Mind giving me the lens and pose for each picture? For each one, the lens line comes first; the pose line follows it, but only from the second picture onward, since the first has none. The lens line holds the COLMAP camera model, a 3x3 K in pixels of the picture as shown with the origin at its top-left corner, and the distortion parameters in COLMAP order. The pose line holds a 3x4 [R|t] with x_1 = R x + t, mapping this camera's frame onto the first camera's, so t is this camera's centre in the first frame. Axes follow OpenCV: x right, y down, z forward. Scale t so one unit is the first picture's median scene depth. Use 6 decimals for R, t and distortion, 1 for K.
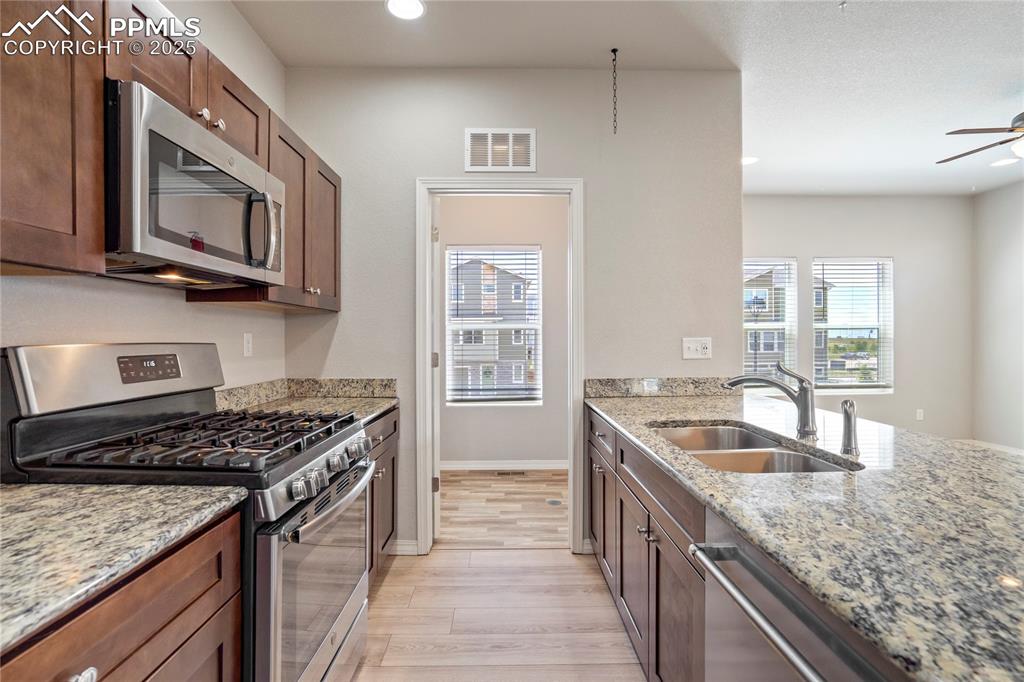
lens RADIAL K [[484.4, 0, 509.7], [0, 484.4, 335.7], [0, 0, 1]] dist [-0.037390, 0.024641]
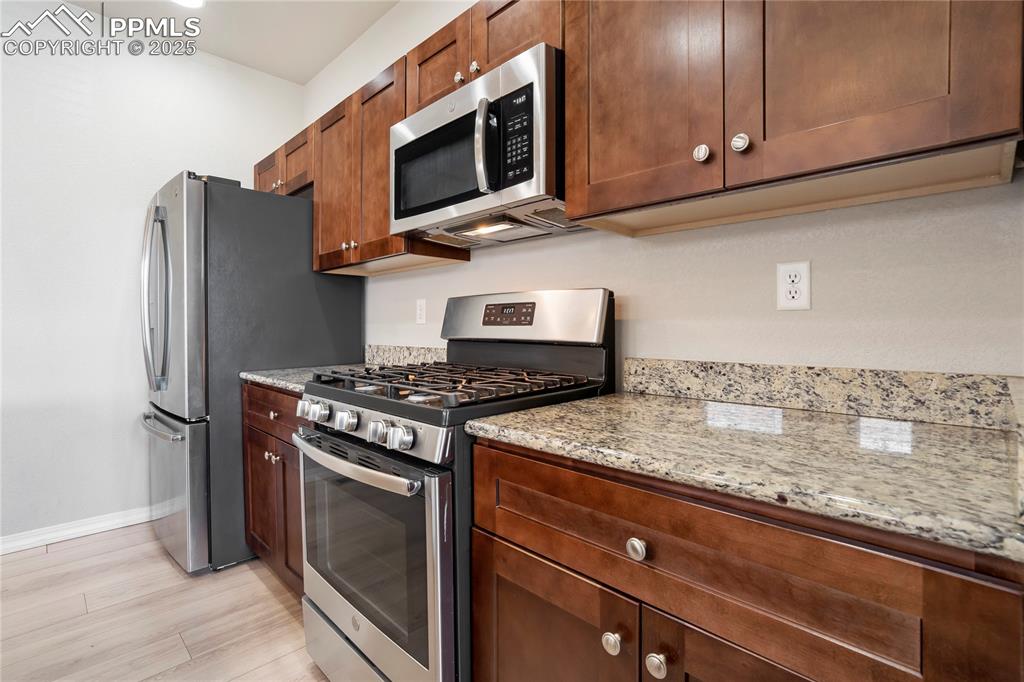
lens RADIAL K [[490.7, 0, 512.8], [0, 490.7, 316.9], [0, 0, 1]] dist [-0.030972, 0.000753]
pose [[-0.721482, -0.010015, -0.692361, 0.016337], [0.004475, 0.999807, -0.019126, 0.051862], [0.692419, -0.016897, -0.721298, 1.000958]]
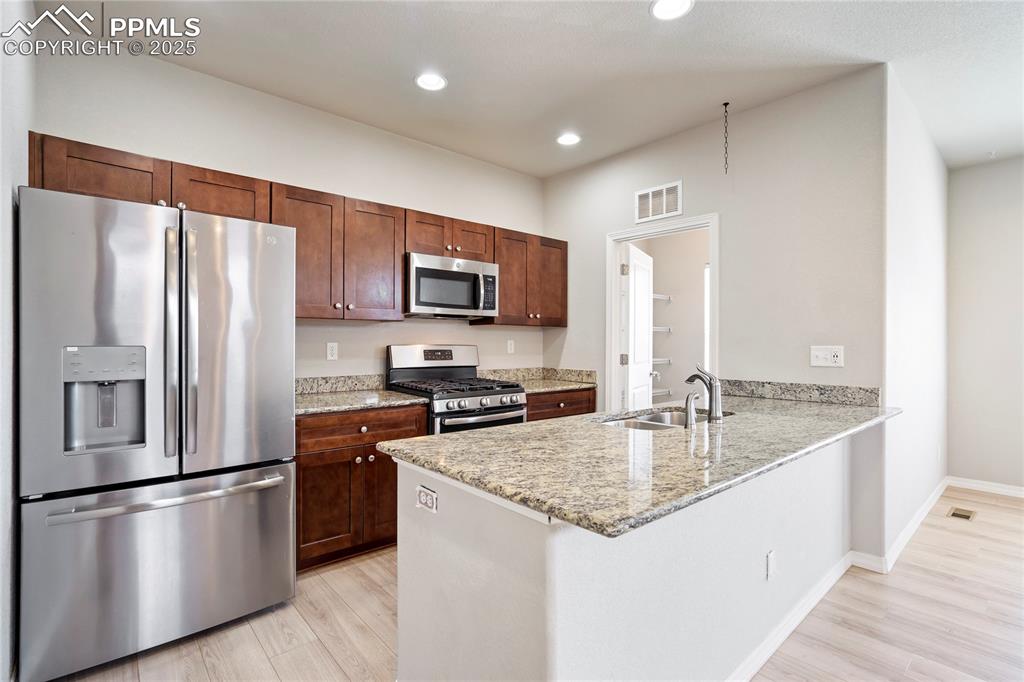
lens RADIAL K [[481.0, 0, 512.0], [0, 481.0, 341.0], [0, 0, 1]] dist [-0.035719, 0.016838]
pose [[0.650197, 0.004466, -0.759752, 0.731068], [-0.004420, 0.999988, 0.002096, -0.005466], [0.759753, 0.001996, 0.650209, -0.162258]]
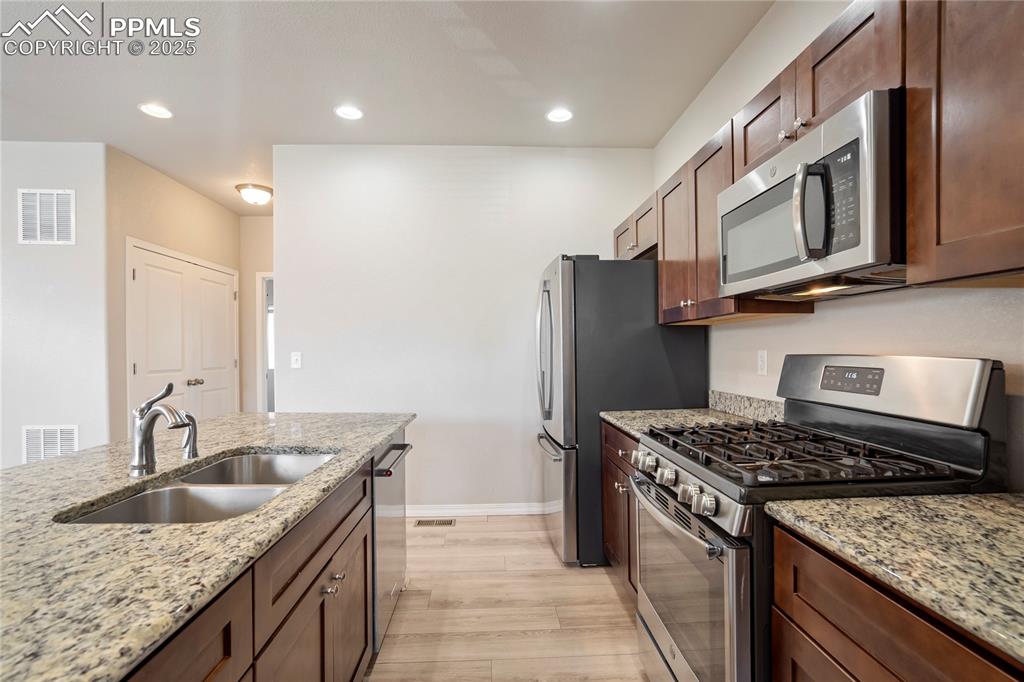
lens RADIAL K [[481.0, 0, 512.0], [0, 481.0, 341.0], [0, 0, 1]] dist [-0.035719, 0.016838]
pose [[-0.999450, 0.002305, -0.033072, -0.002189], [0.002890, 0.999840, -0.017636, 0.000944], [0.033026, -0.017722, -0.999297, 1.082421]]
